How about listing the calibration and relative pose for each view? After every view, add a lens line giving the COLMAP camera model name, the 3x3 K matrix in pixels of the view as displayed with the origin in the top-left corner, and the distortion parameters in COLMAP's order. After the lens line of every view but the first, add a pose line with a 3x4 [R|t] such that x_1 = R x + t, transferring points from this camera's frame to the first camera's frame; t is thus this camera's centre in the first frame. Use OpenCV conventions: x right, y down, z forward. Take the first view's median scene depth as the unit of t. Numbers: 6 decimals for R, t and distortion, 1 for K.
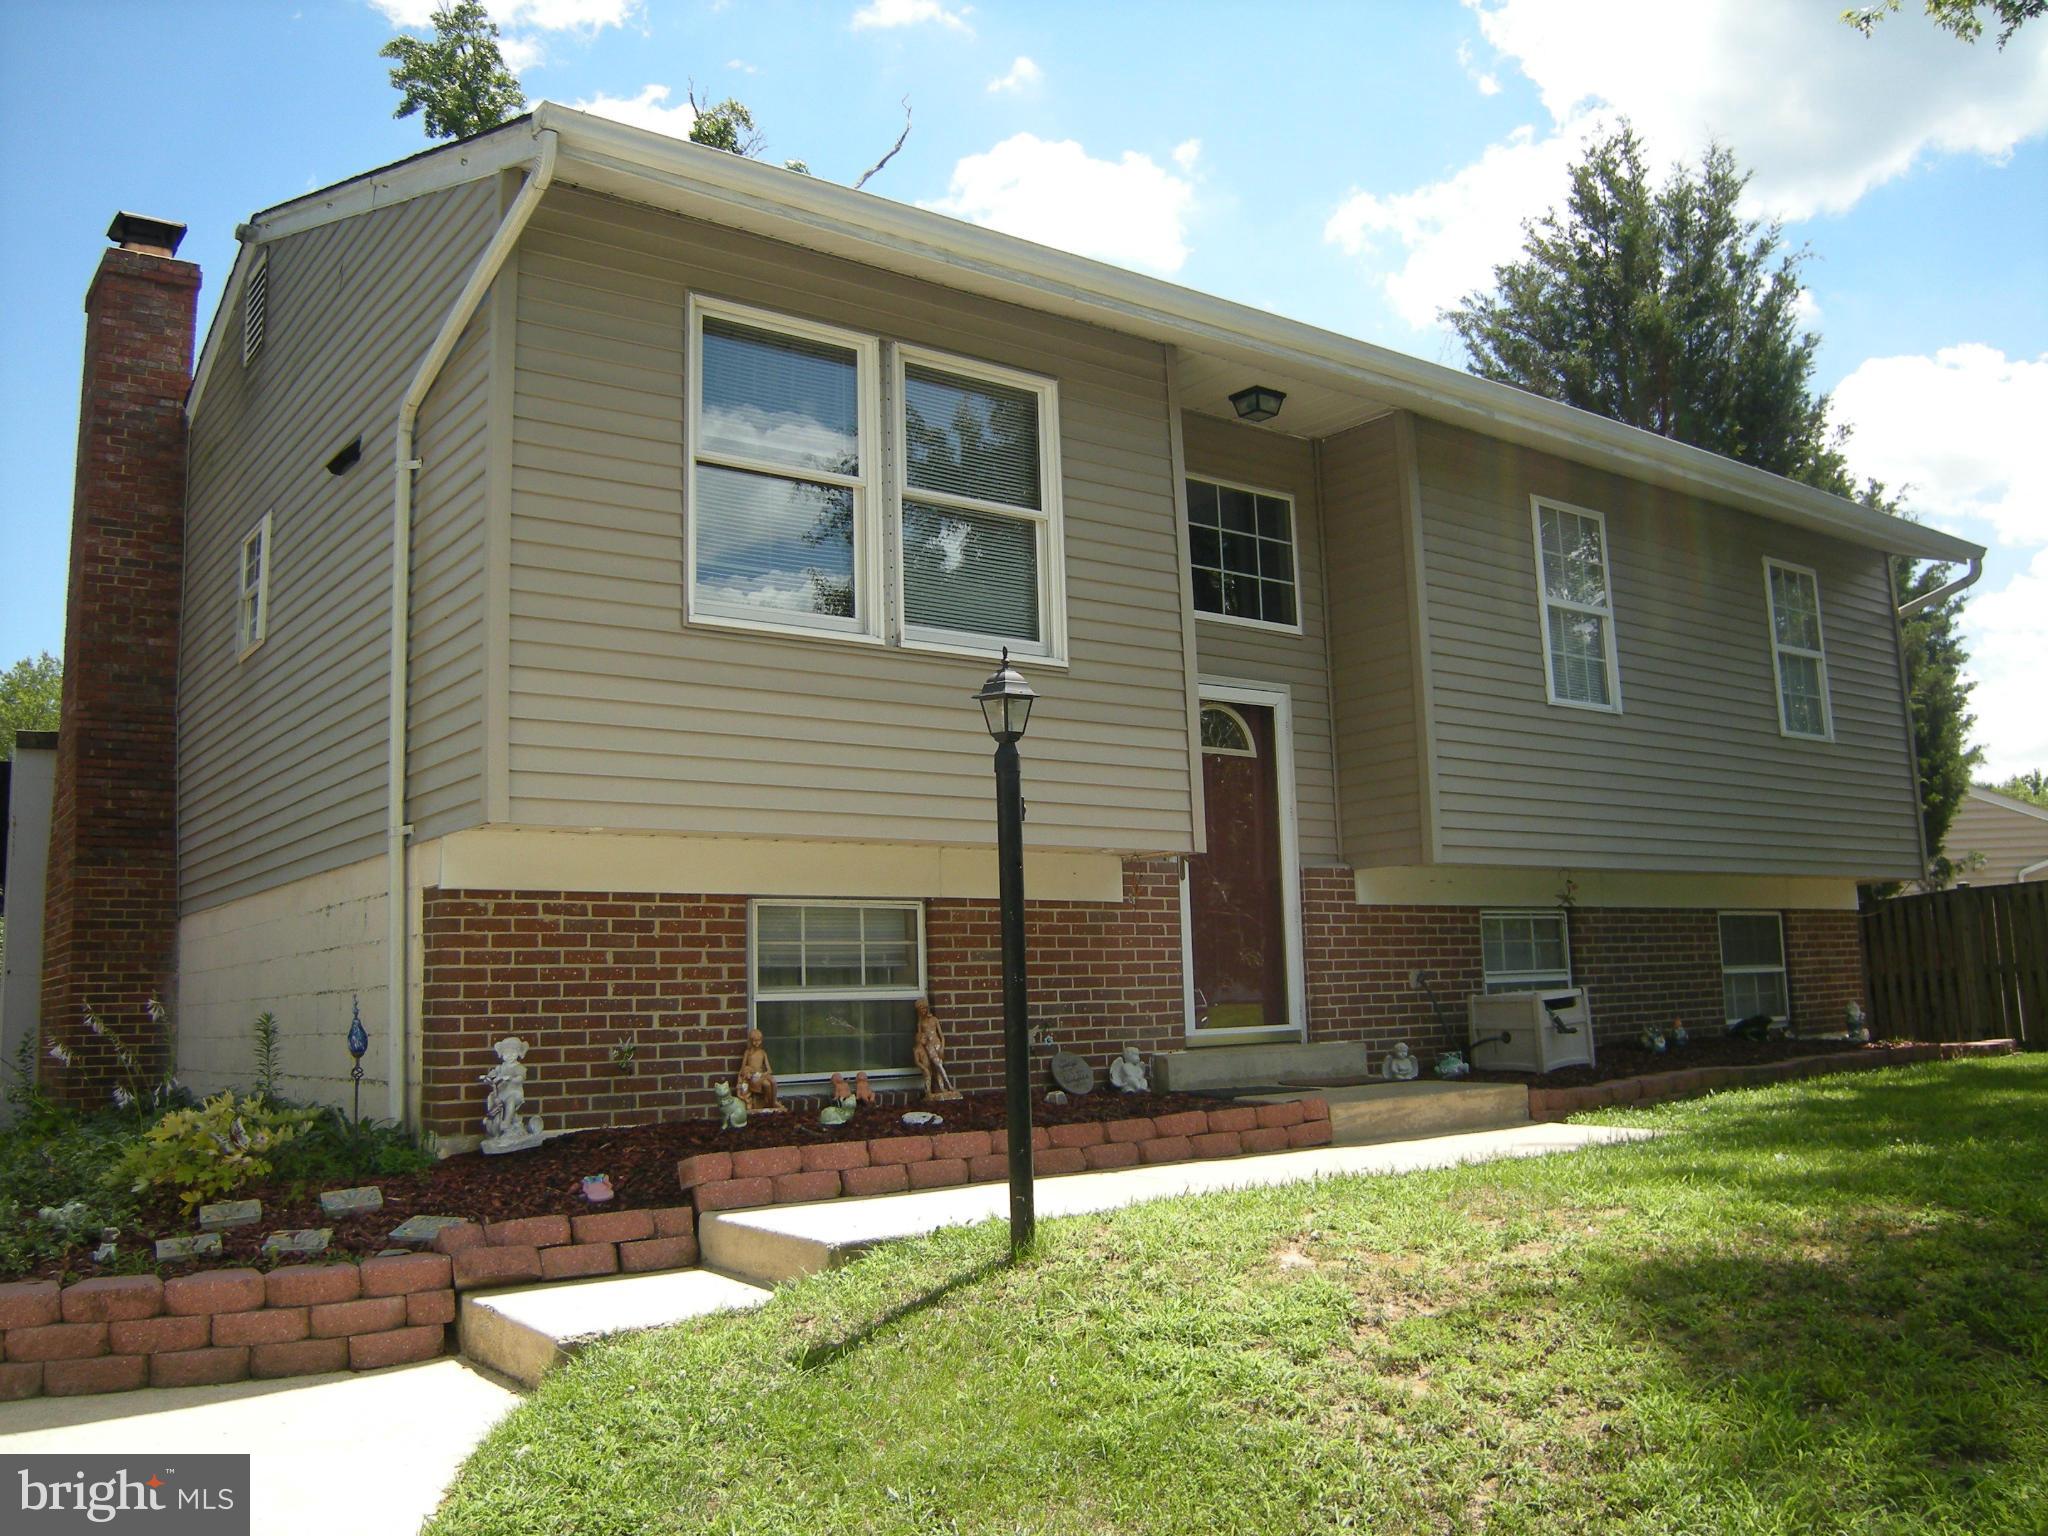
lens RADIAL K [[1715.3, 0, 1017.8], [0, 1715.3, 758.4], [0, 0, 1]] dist [-0.114064, 0.042201]
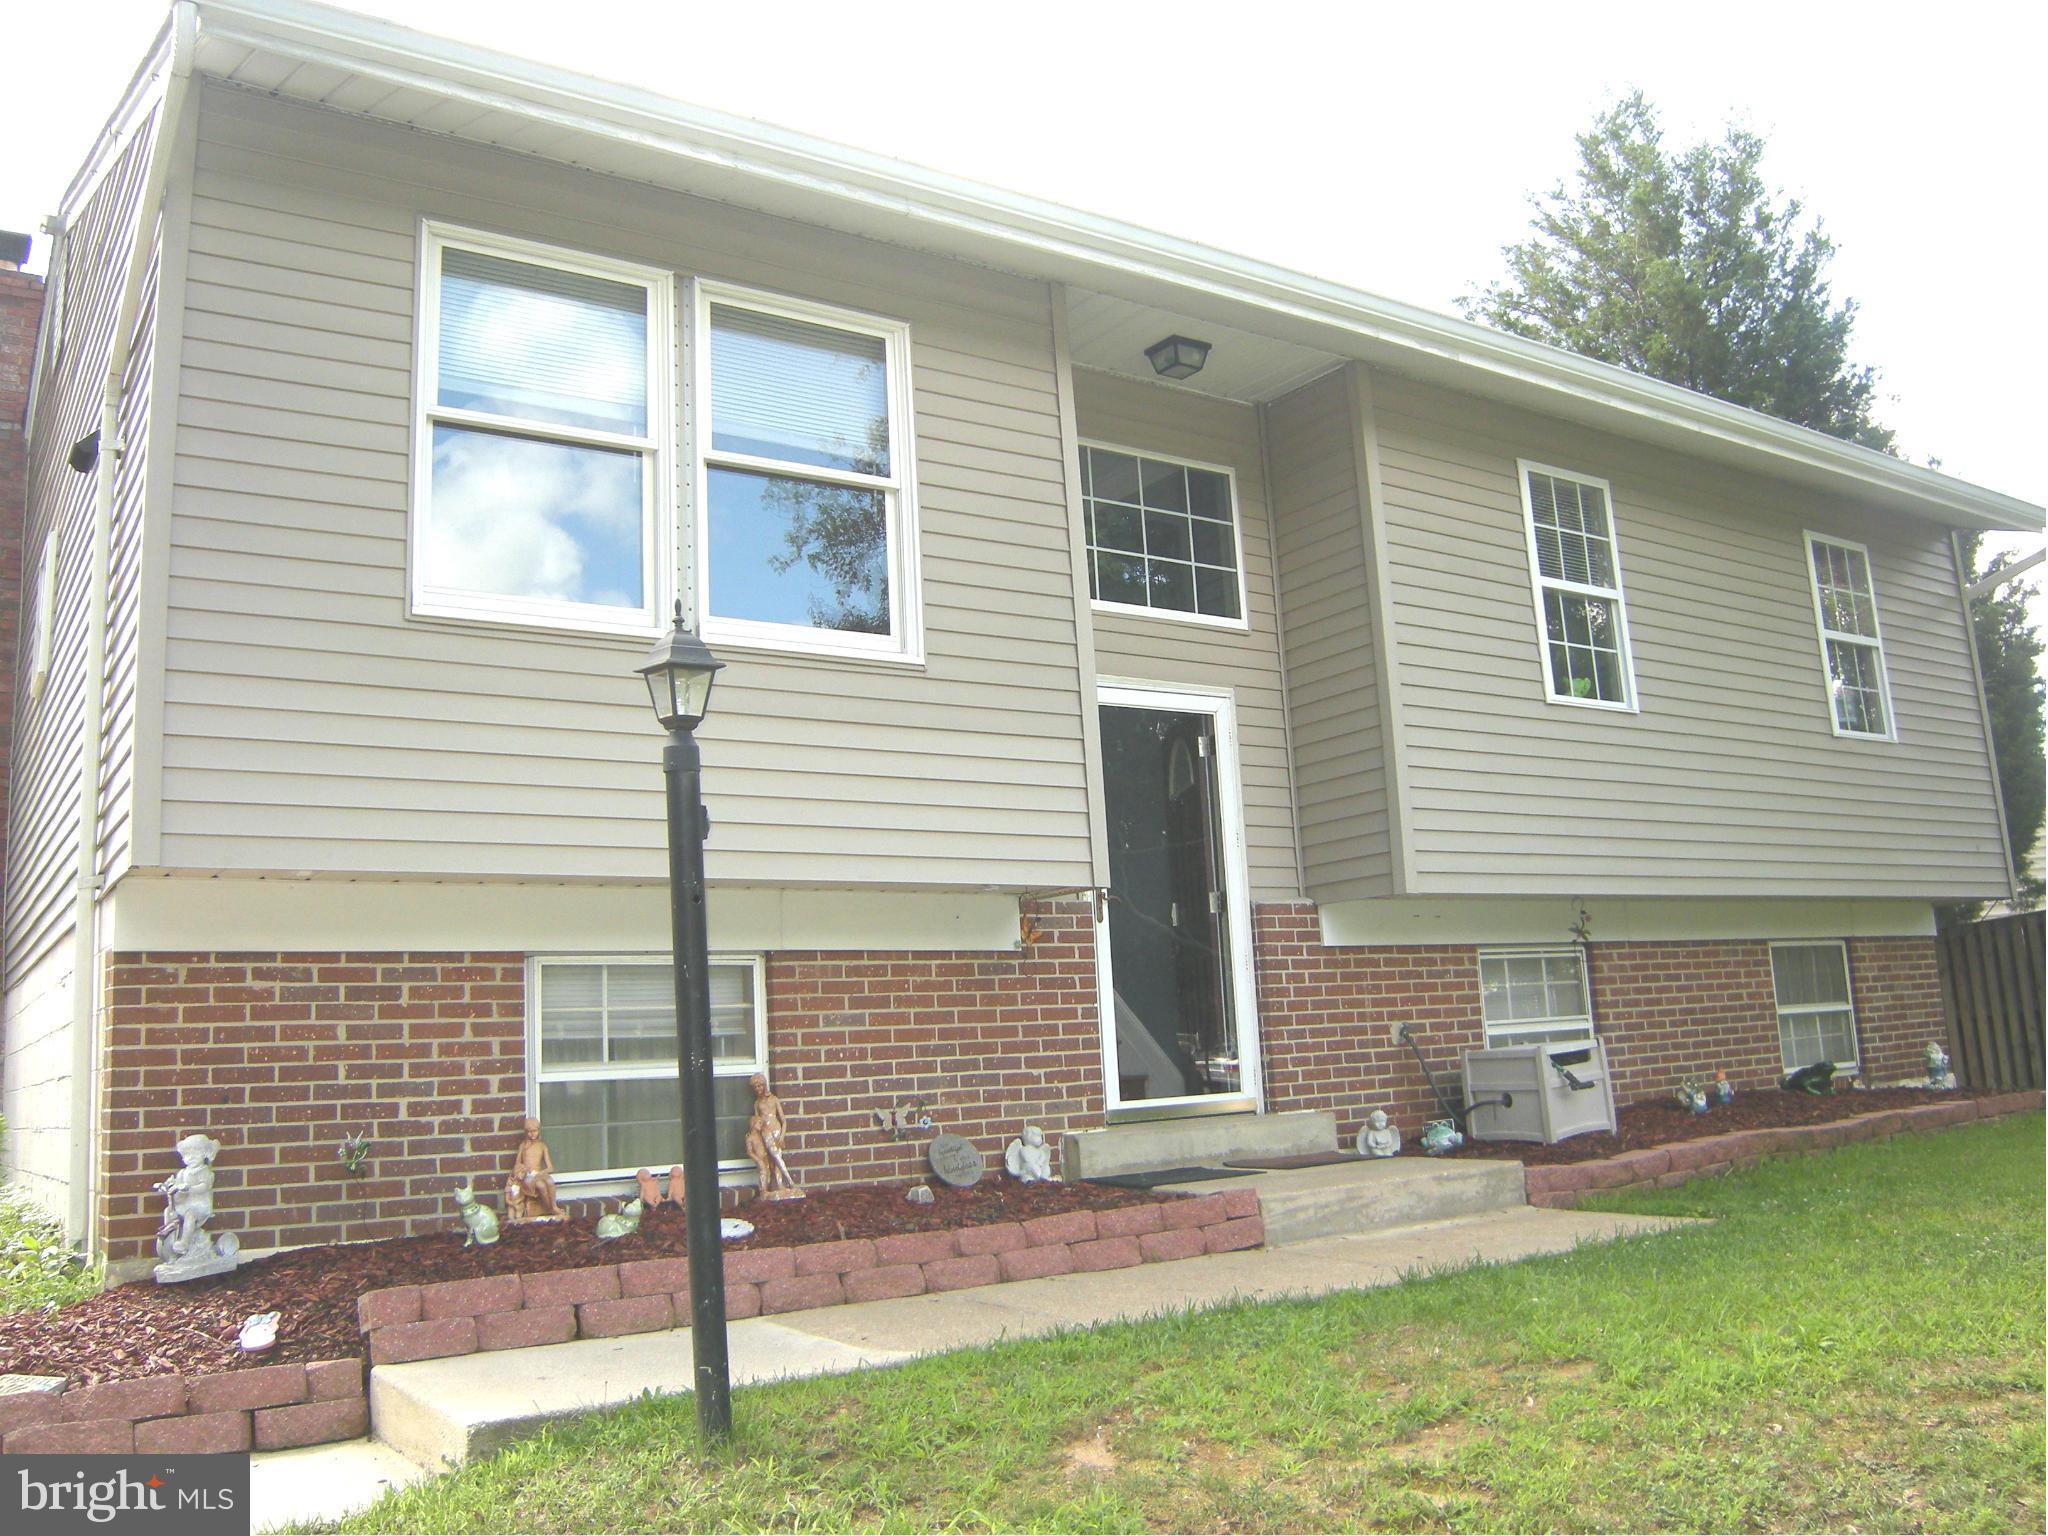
lens RADIAL K [[1715.3, 0, 1005.3], [0, 1715.3, 739.3], [0, 0, 1]] dist [-0.114064, 0.042201]
pose [[0.998474, -0.031863, -0.045095, 0.096937], [0.029912, 0.998614, -0.043299, 0.018006], [0.046412, 0.041884, 0.998044, 0.173246]]
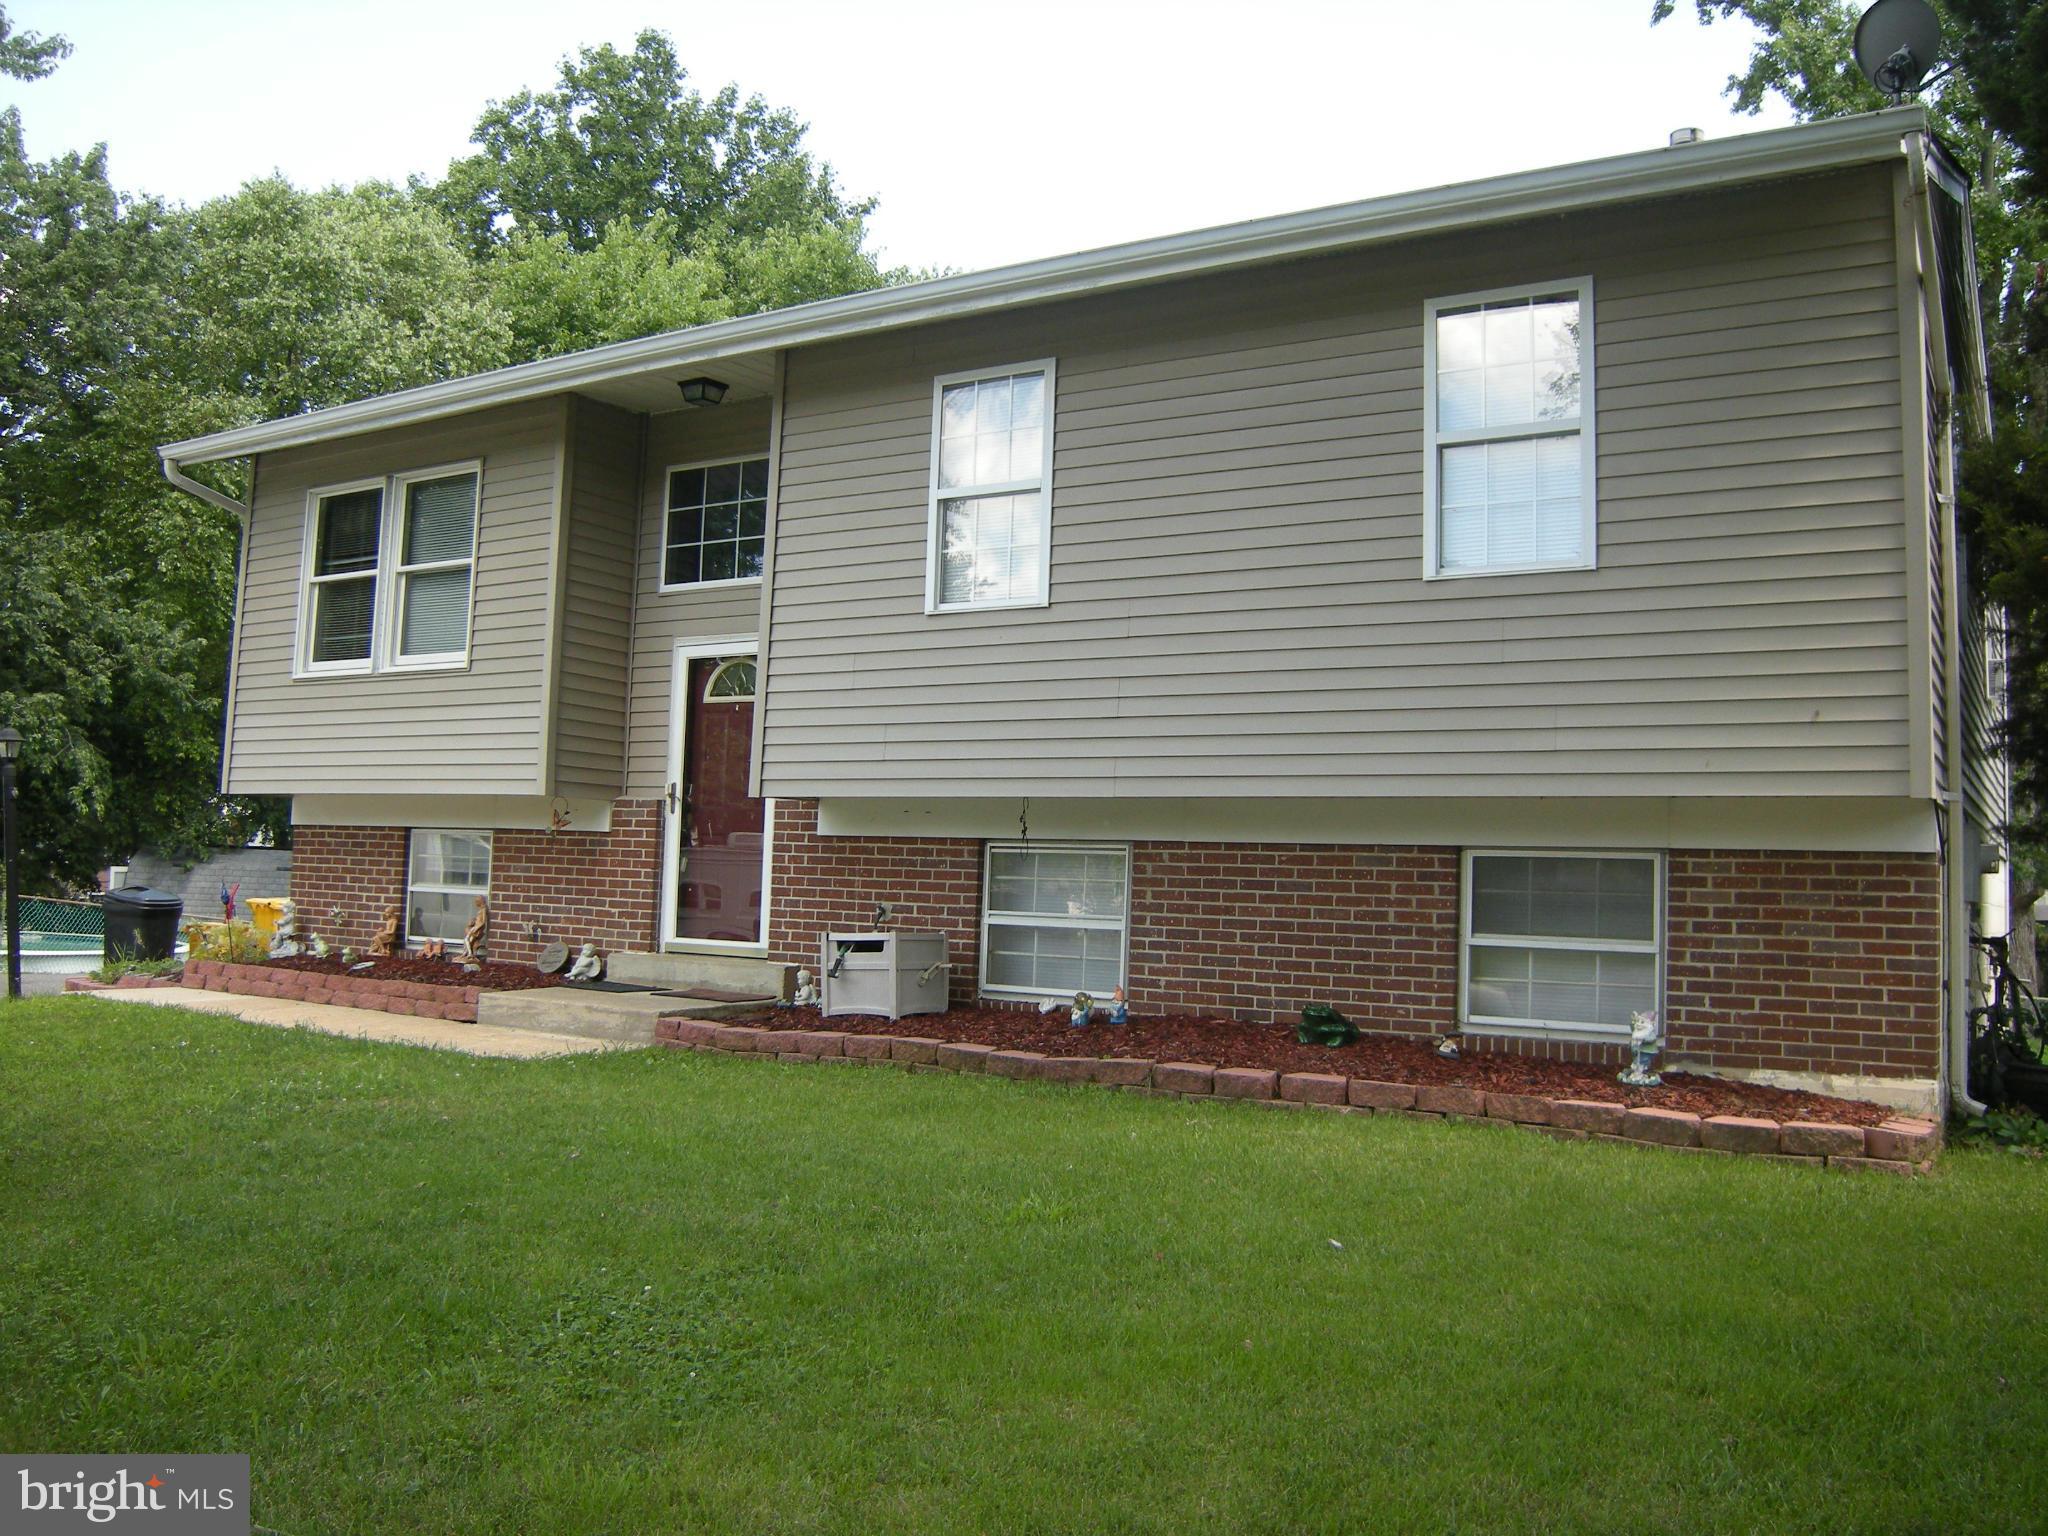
lens RADIAL K [[1715.3, 0, 1022.6], [0, 1715.3, 751.3], [0, 0, 1]] dist [-0.114064, 0.042201]
pose [[0.350433, -0.032340, -0.936029, 1.401656], [0.087954, 0.996123, -0.001488, 0.054596], [0.932449, -0.081806, 0.351919, 0.868689]]
